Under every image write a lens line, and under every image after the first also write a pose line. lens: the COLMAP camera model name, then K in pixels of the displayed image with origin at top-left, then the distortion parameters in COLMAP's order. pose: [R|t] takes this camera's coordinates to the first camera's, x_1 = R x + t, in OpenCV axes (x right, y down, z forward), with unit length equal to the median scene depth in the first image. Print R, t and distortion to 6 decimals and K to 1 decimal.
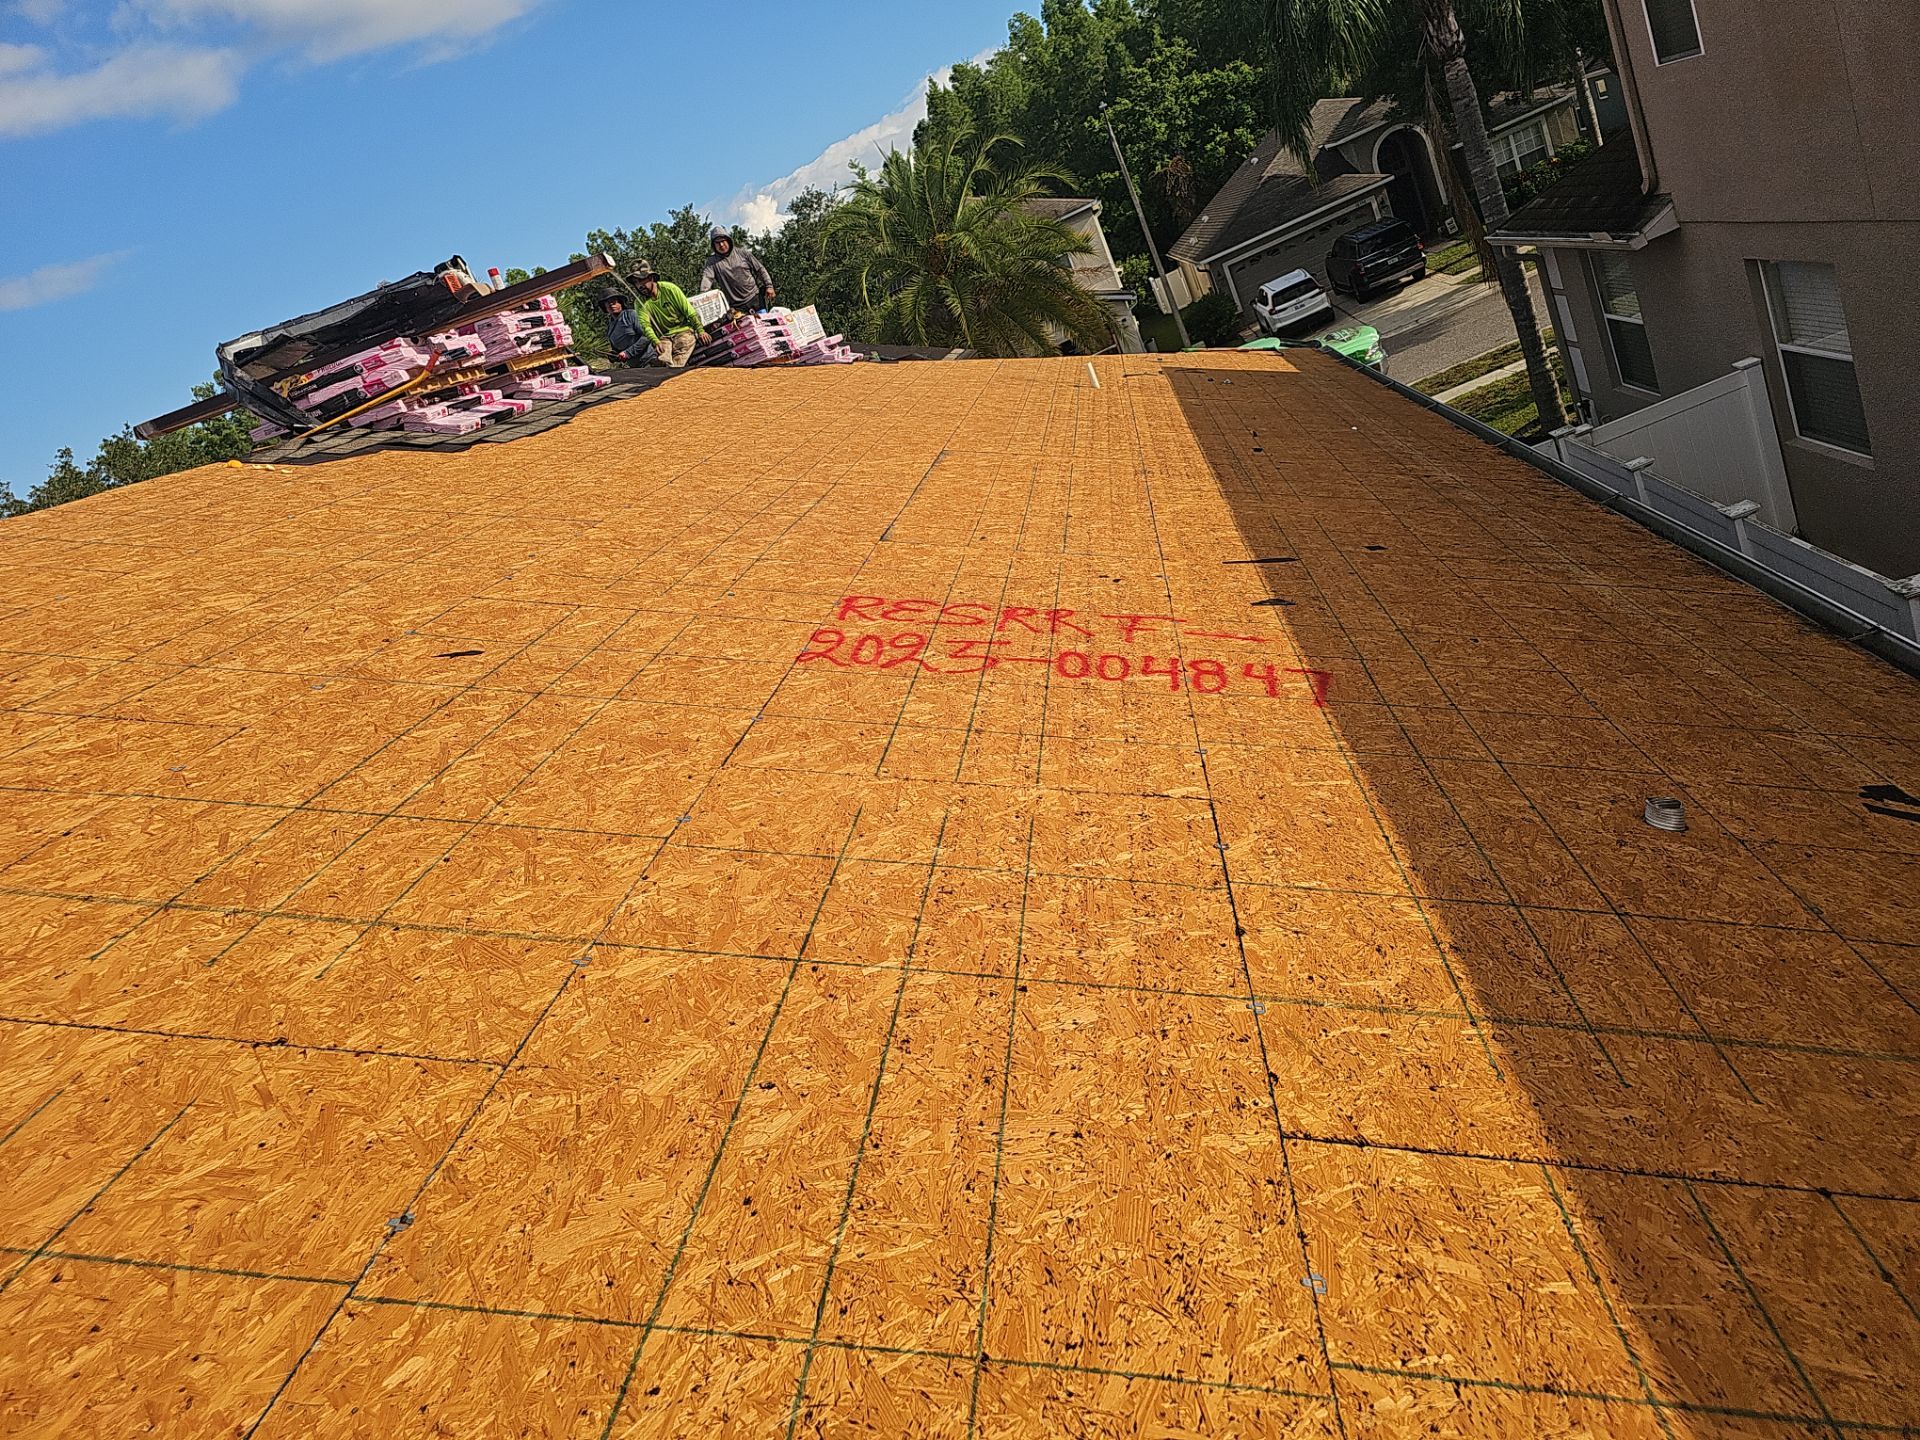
lens RADIAL K [[1373.9, 0, 960.0], [0, 1373.9, 720.0], [0, 0, 1]] dist [0.204661, -0.293806]
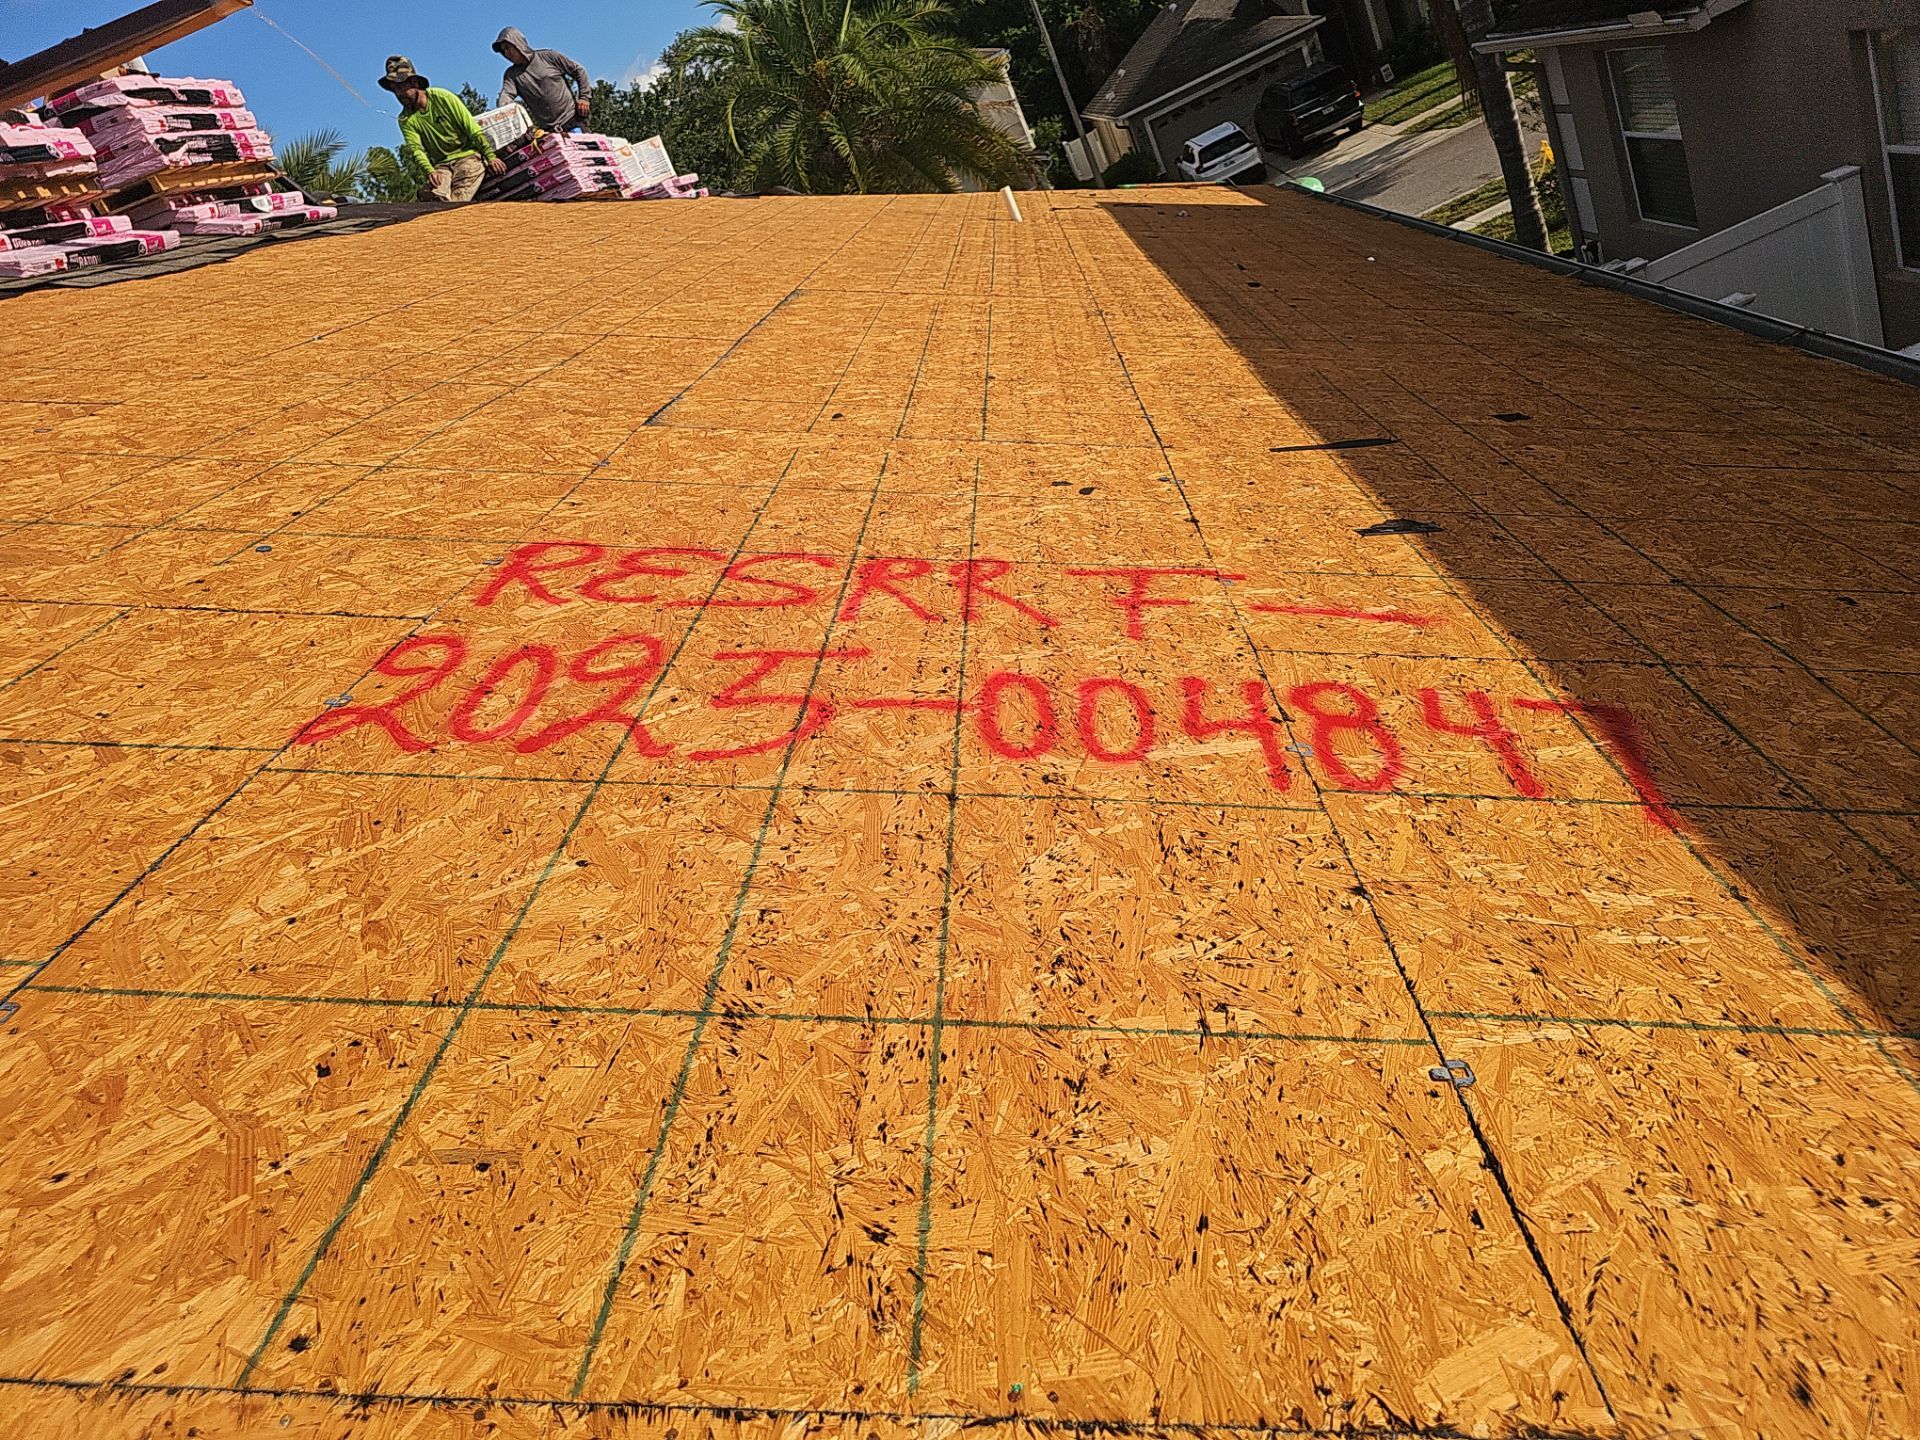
lens RADIAL K [[1405.9, 0, 960.0], [0, 1405.9, 720.0], [0, 0, 1]] dist [0.099121, -0.088848]
pose [[0.997893, -0.037939, 0.052636, 0.021483], [0.034044, 0.996749, 0.073022, -0.034426], [-0.055235, -0.071076, 0.995940, 0.290202]]
